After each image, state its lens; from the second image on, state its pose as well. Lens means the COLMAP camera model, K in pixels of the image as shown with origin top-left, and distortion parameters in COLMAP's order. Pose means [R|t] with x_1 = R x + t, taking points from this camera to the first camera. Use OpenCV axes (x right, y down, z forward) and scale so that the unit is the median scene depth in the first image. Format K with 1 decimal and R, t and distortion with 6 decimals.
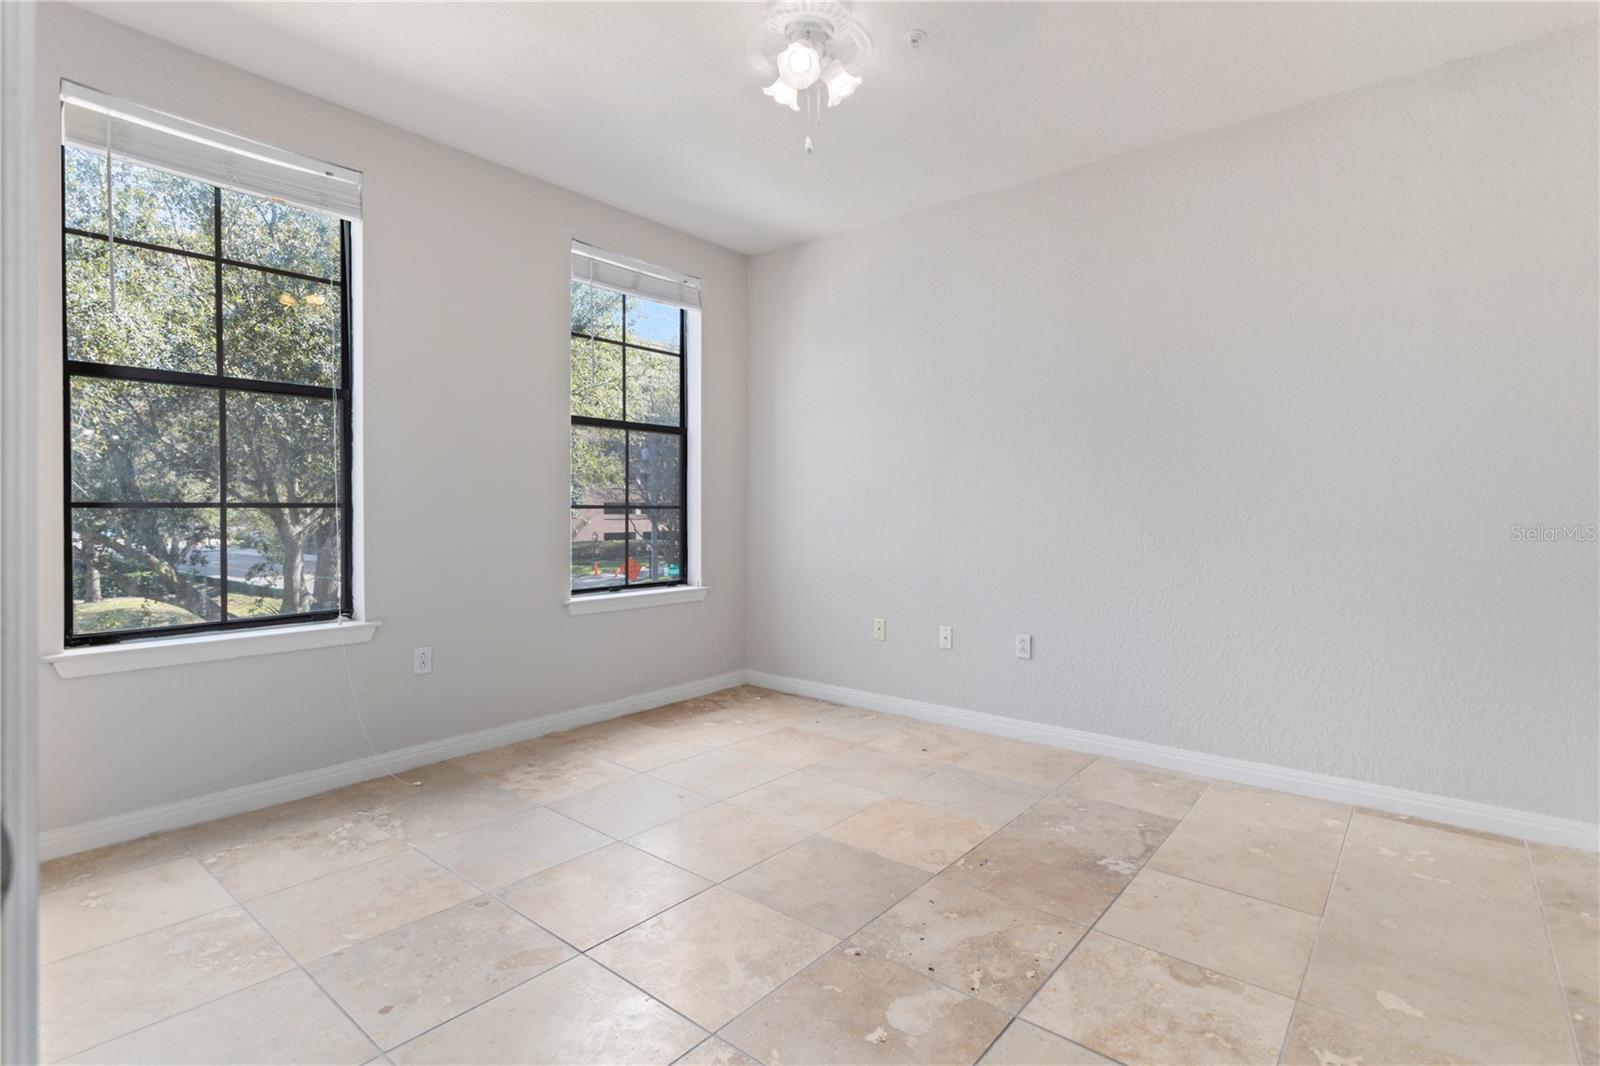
lens RADIAL K [[770.0, 0, 804.1], [0, 770.0, 518.3], [0, 0, 1]] dist [-0.003246, 0.002710]
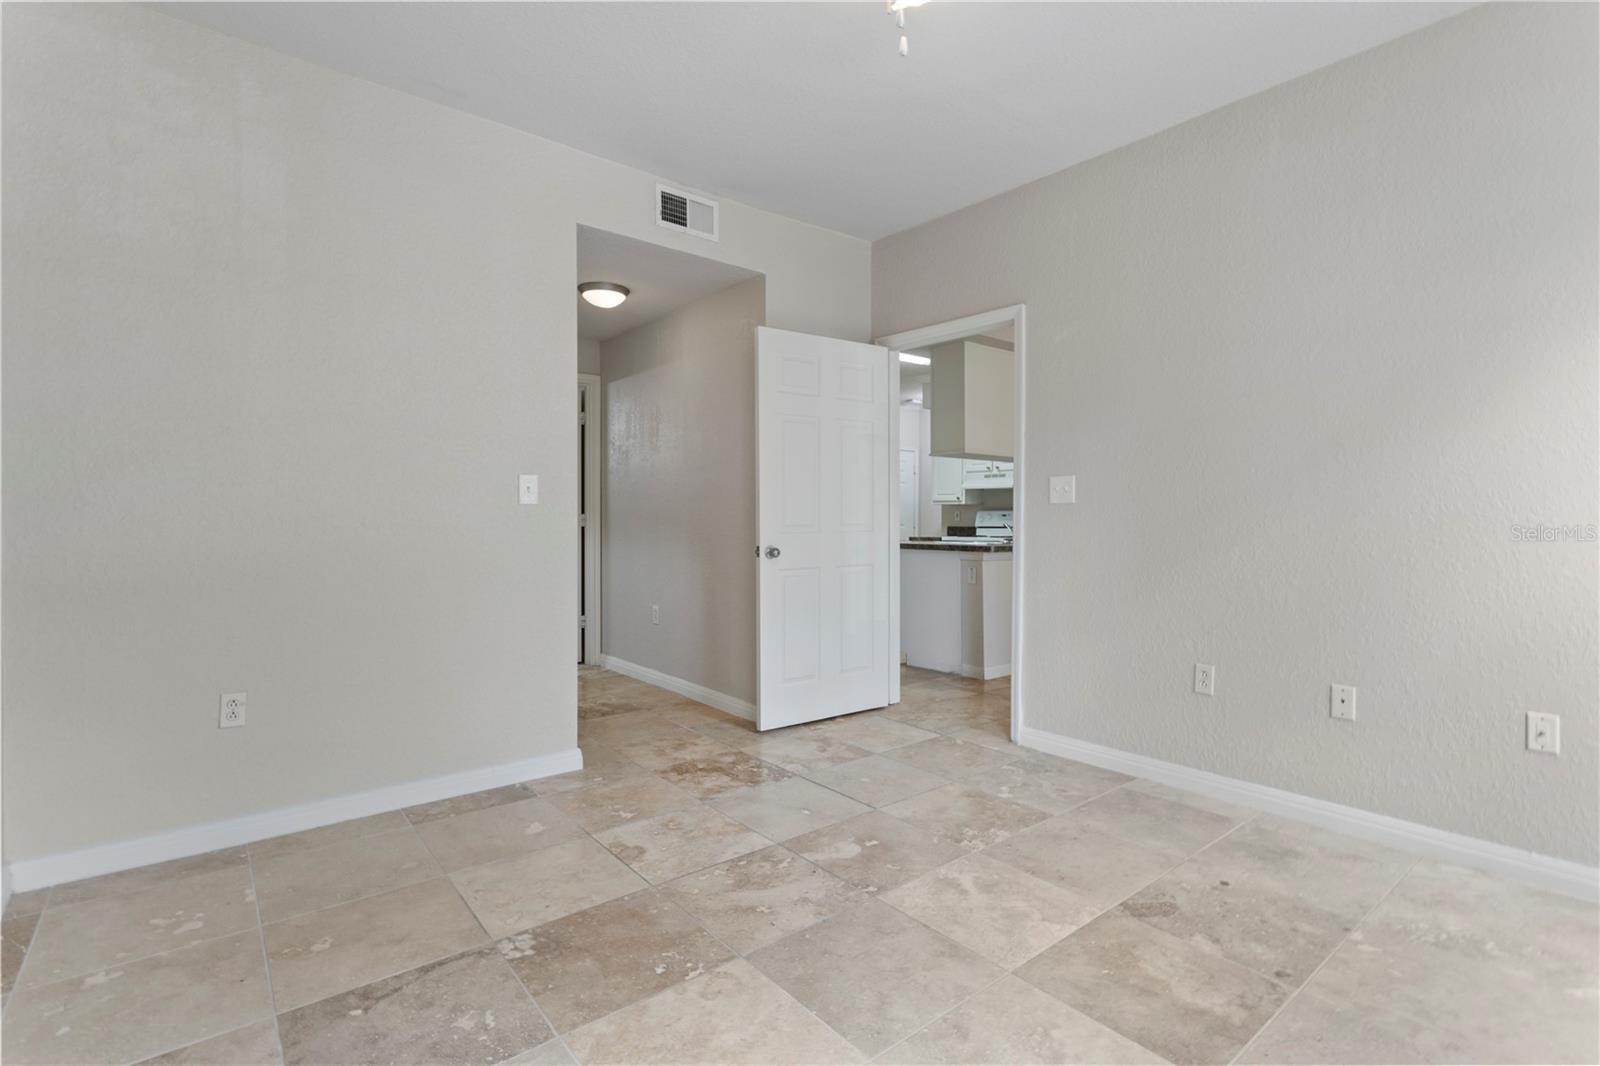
lens RADIAL K [[770.0, 0, 806.9], [0, 770.0, 527.3], [0, 0, 1]] dist [-0.003246, 0.002710]
pose [[-0.981561, -0.007533, 0.190998, -0.061133], [-0.001887, 0.999556, 0.029724, -0.027223], [-0.191137, 0.028816, -0.981140, 2.079718]]
